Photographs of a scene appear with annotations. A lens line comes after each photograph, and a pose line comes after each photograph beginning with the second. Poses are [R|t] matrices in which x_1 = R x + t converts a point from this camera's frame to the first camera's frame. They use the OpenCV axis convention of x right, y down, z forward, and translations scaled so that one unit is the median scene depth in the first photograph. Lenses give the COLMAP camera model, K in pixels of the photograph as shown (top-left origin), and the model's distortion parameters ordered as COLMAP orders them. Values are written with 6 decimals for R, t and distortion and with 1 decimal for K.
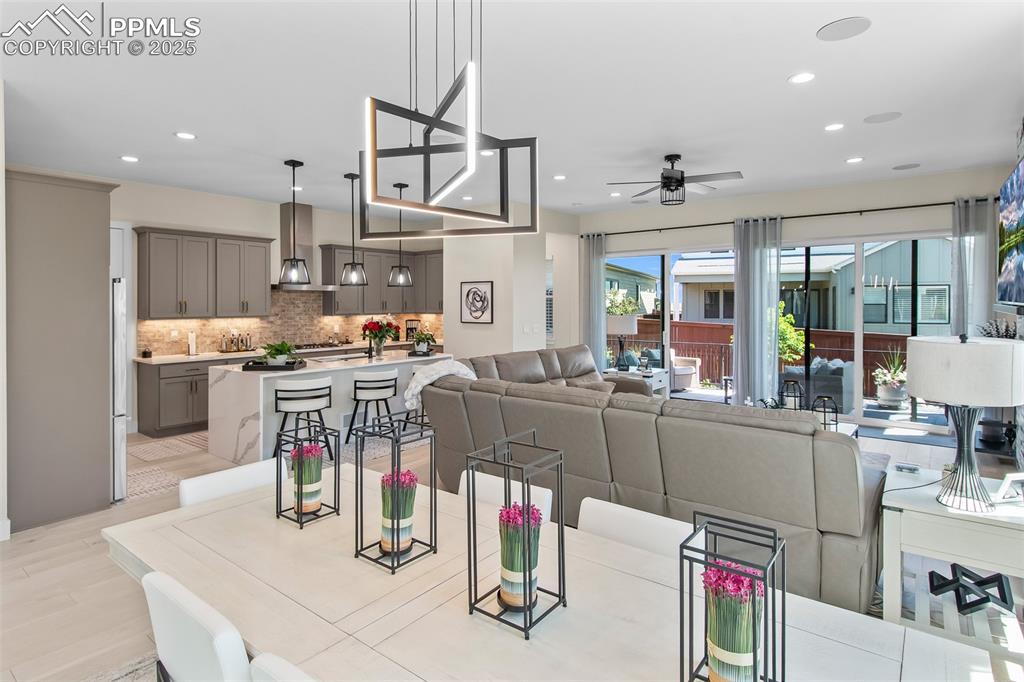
lens RADIAL K [[539.1, 0, 512.0], [0, 539.1, 341.0], [0, 0, 1]] dist [0.000278, 0.000048]
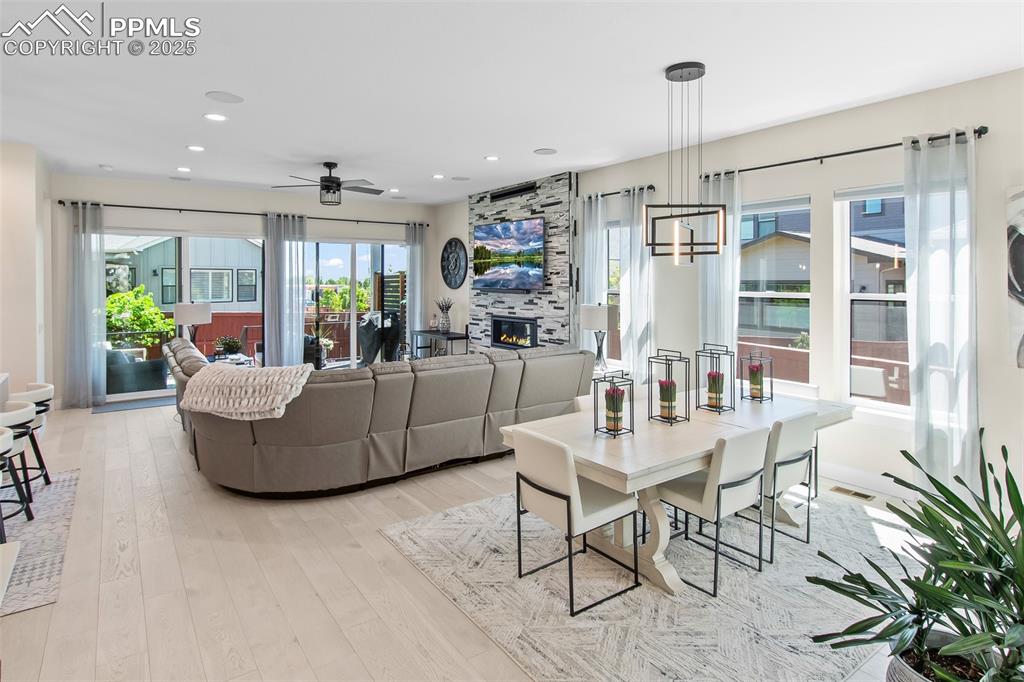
lens RADIAL K [[539.1, 0, 512.0], [0, 539.1, 341.0], [0, 0, 1]] dist [0.000278, 0.000048]
pose [[0.269109, -0.104211, 0.957455, -0.685309], [0.074260, 0.993415, 0.087253, -0.025987], [-0.960243, 0.047620, 0.275075, 0.276321]]
